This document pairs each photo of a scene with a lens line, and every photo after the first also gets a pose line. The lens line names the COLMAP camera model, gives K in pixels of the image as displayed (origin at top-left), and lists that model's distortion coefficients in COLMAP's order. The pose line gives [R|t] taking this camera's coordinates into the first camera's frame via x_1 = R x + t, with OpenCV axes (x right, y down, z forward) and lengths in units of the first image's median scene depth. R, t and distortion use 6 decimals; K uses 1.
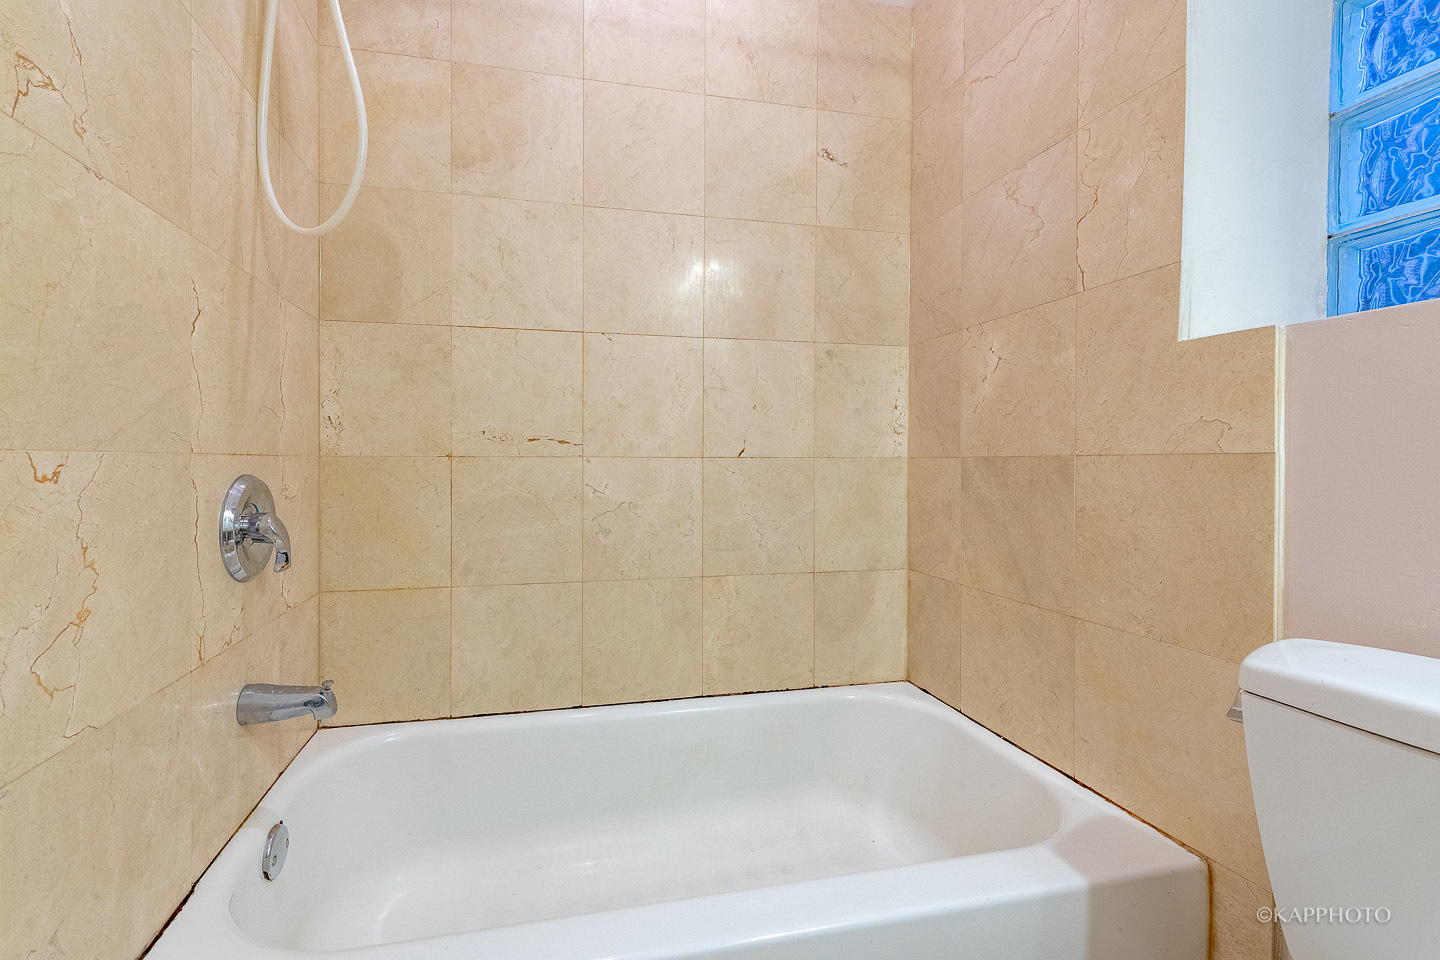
lens RADIAL K [[616.4, 0, 671.7], [0, 616.4, 459.2], [0, 0, 1]] dist [0.016421, -0.006638]
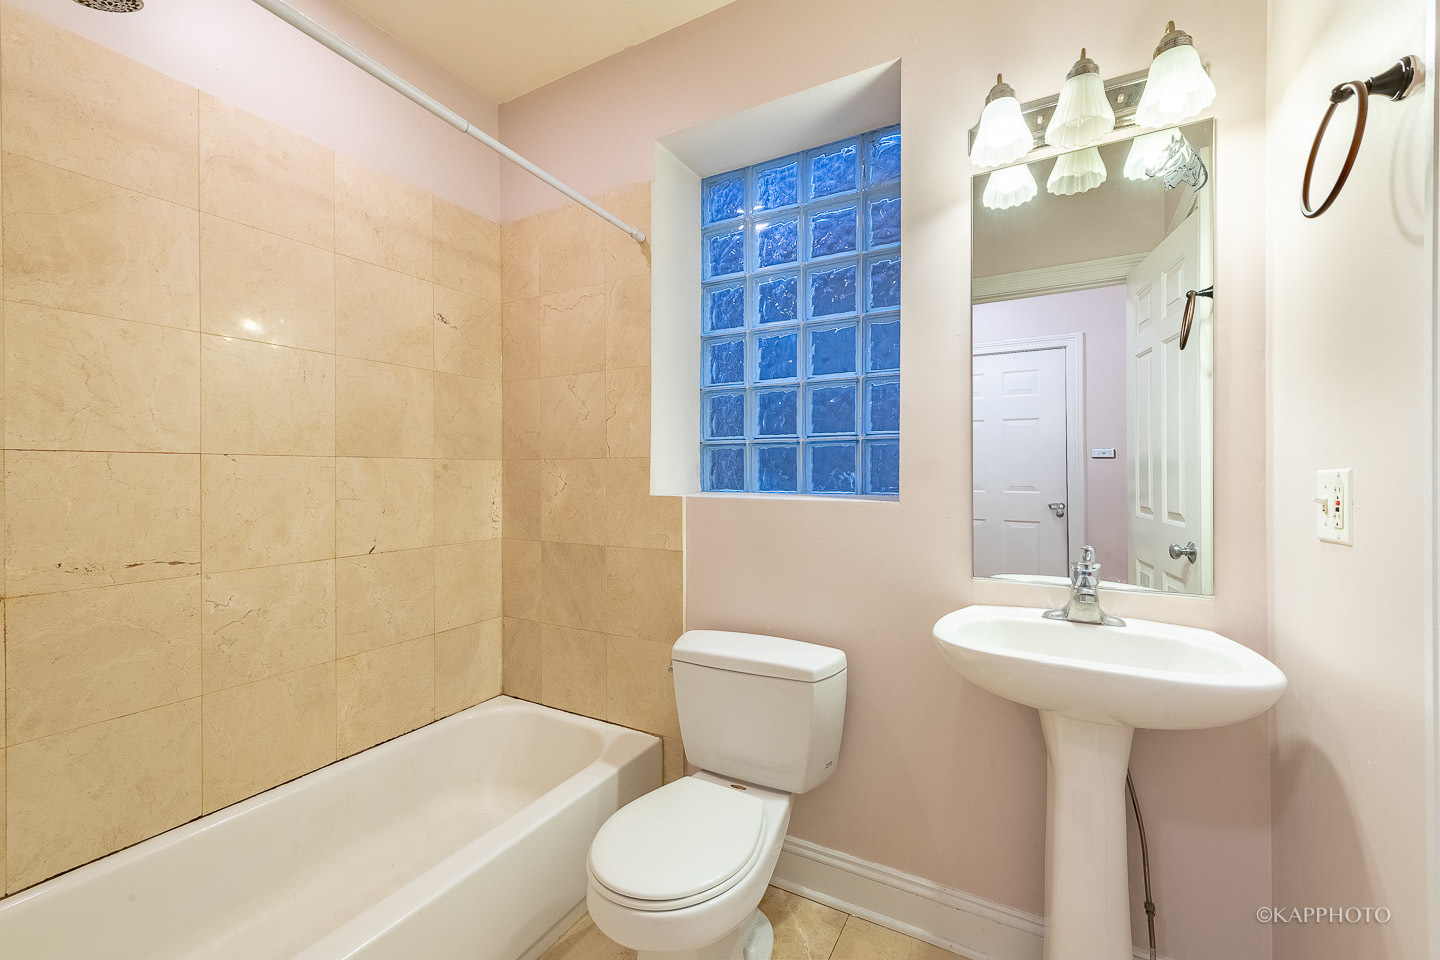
lens RADIAL K [[563.5, 0, 736.3], [0, 563.5, 472.9], [0, 0, 1]] dist [0.017827, -0.005382]
pose [[0.661032, -0.006583, 0.750329, -0.268992], [0.008249, 0.999965, 0.001507, -0.169302], [-0.750313, 0.005193, 0.661063, -0.306287]]
